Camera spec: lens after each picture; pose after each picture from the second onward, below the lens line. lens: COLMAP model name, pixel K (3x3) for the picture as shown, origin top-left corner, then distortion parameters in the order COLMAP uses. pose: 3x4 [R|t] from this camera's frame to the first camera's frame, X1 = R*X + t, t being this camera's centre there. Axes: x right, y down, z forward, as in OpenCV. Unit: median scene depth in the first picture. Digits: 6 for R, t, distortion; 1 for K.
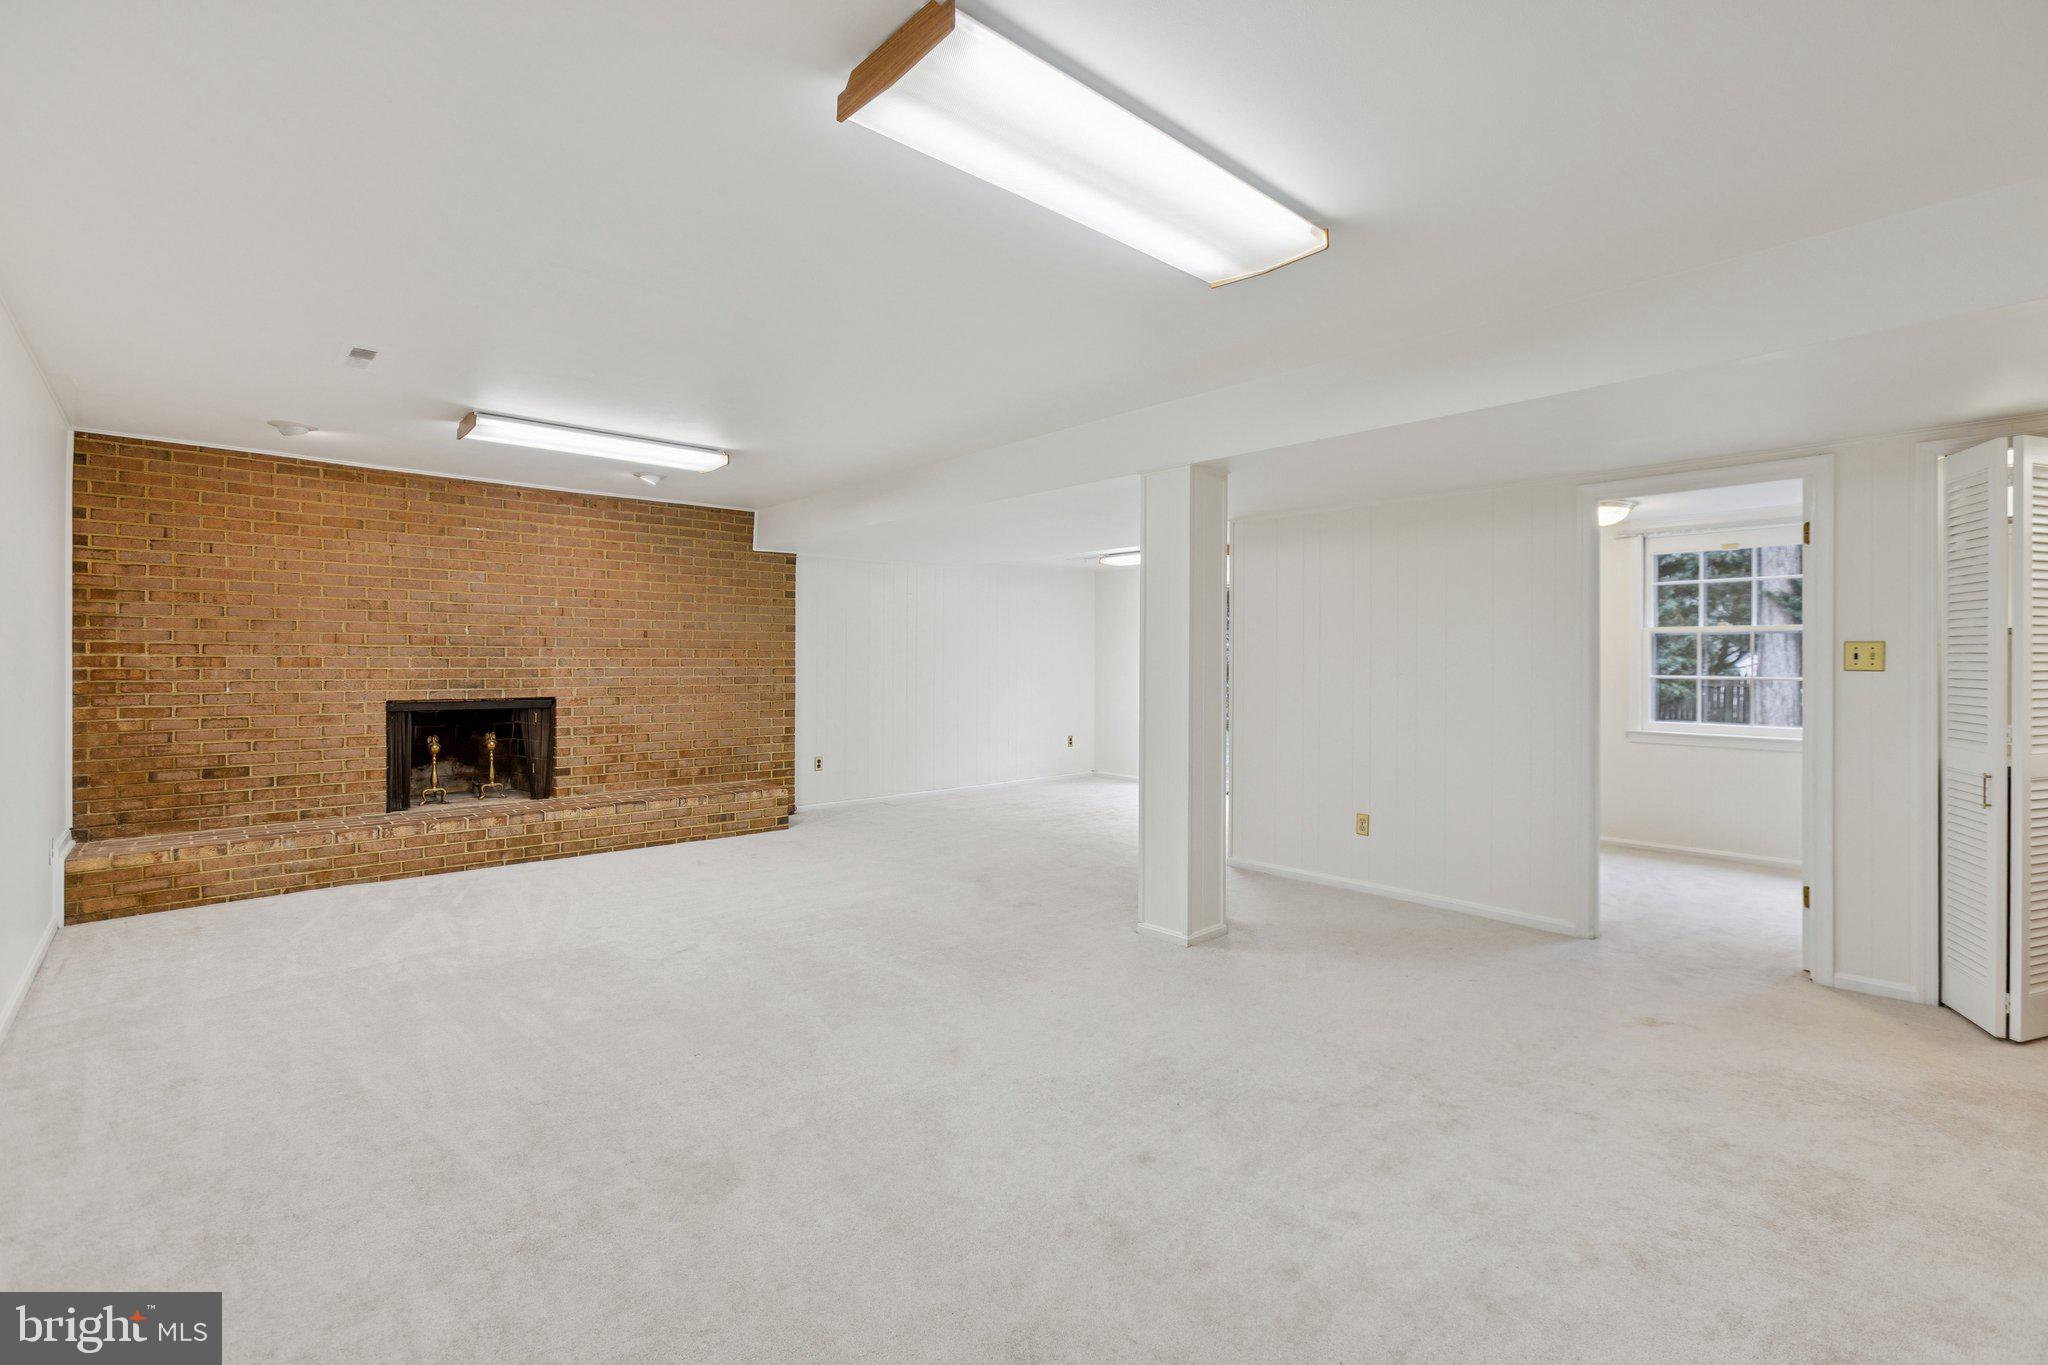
lens RADIAL K [[908.6, 0, 1024.6], [0, 908.6, 662.9], [0, 0, 1]] dist [0.000827, 0.000371]
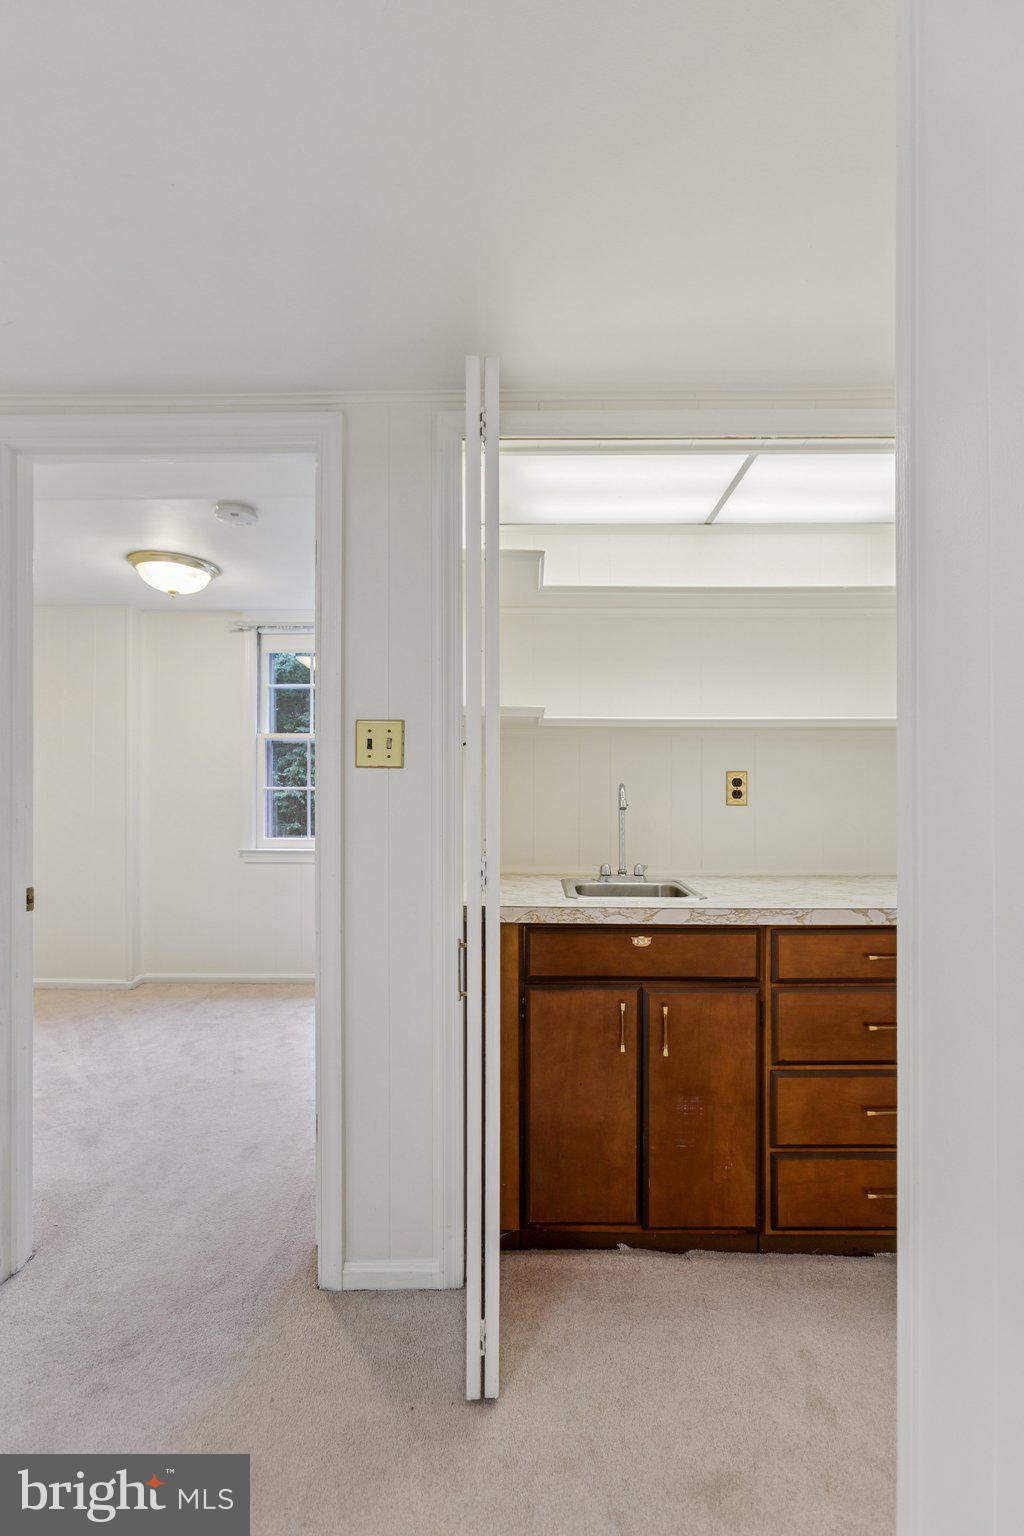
lens RADIAL K [[1126.7, 0, 512.0], [0, 1126.7, 768.0], [0, 0, 1]] dist [0.001036, 0.000616]
pose [[0.695361, 0.002516, 0.718656, 0.232473], [0.002210, 0.999982, -0.005639, 0.007353], [-0.718657, 0.005509, 0.695342, 0.214807]]
